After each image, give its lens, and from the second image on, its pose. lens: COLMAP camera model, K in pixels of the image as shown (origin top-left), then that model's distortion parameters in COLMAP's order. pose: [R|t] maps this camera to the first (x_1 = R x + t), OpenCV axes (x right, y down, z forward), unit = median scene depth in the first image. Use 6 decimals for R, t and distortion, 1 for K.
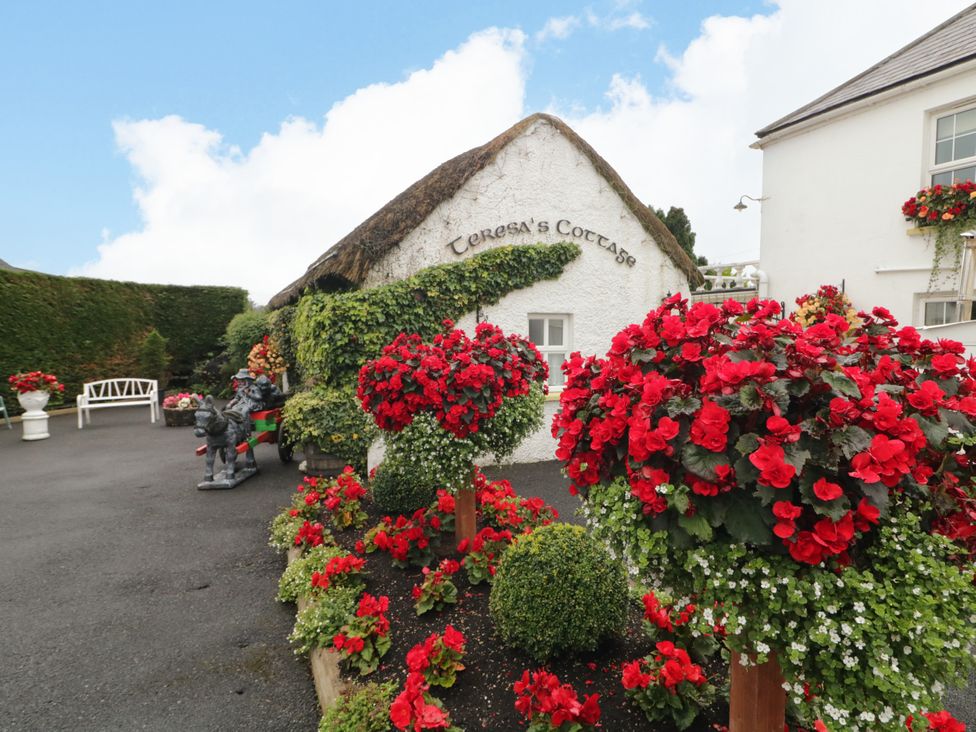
lens RADIAL K [[585.8, 0, 497.4], [0, 585.8, 367.4], [0, 0, 1]] dist [-0.011636, -0.002043]
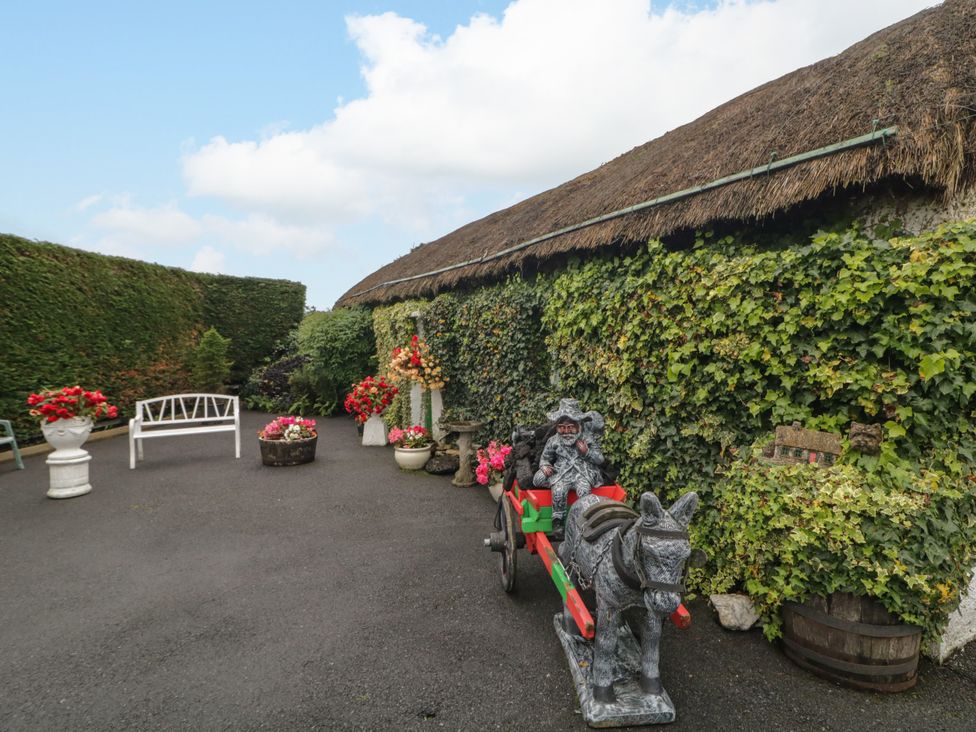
lens RADIAL K [[524.0, 0, 489.0], [0, 524.0, 364.7], [0, 0, 1]] dist [0.001158, -0.002372]
pose [[0.998688, 0.012693, 0.049616, -0.492279], [-0.011959, 0.999815, -0.015069, -0.016762], [-0.049798, 0.014456, 0.998655, 0.544785]]
